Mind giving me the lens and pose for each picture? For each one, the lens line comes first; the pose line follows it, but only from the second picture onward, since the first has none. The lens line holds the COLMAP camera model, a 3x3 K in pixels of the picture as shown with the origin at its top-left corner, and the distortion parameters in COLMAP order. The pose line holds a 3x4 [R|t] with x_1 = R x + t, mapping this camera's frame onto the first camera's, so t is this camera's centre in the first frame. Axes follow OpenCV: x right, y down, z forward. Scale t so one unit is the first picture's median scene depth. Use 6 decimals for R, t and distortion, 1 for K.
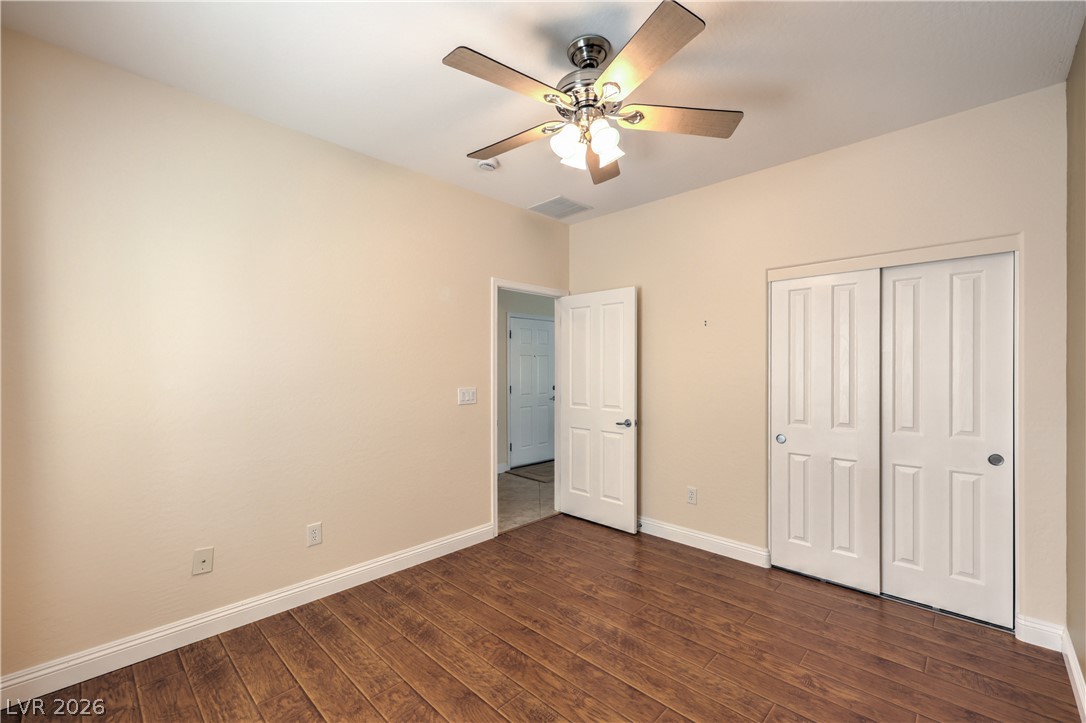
lens RADIAL K [[452.0, 0, 543.1], [0, 452.0, 364.1], [0, 0, 1]] dist [0.001999, -0.001602]
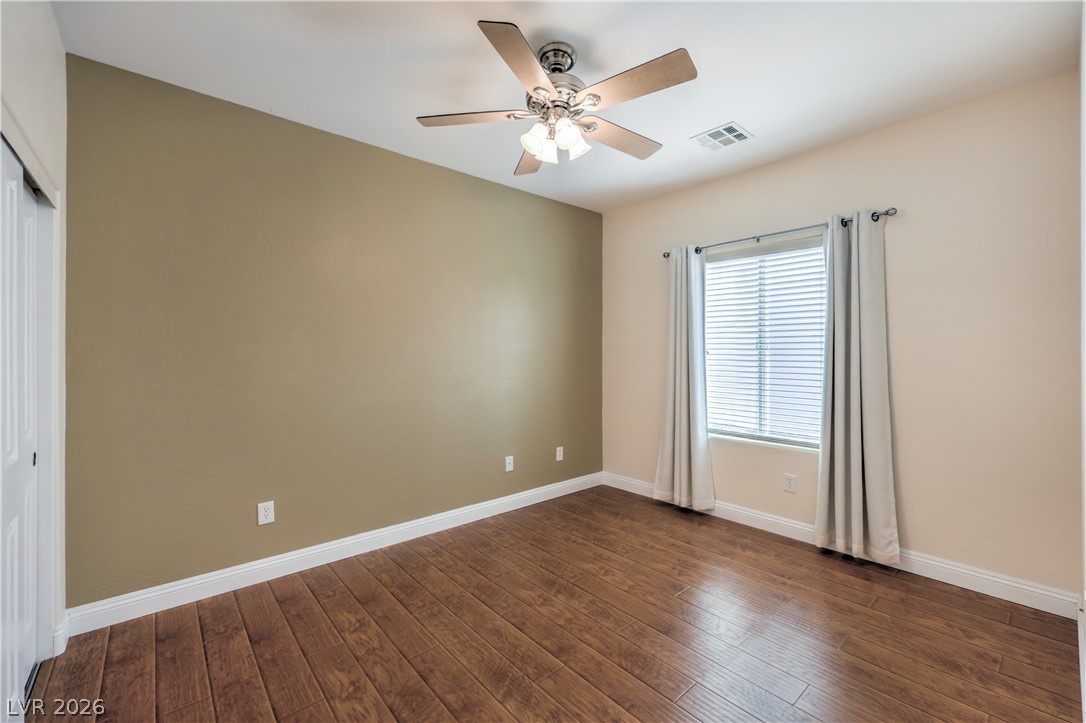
lens RADIAL K [[452.0, 0, 543.1], [0, 452.0, 355.6], [0, 0, 1]] dist [0.001999, -0.001602]
pose [[-0.995559, 0.005560, 0.093976, 0.028136], [0.005590, 0.999984, 0.000050, 0.032619], [-0.093974, 0.000576, -0.995574, 1.935301]]
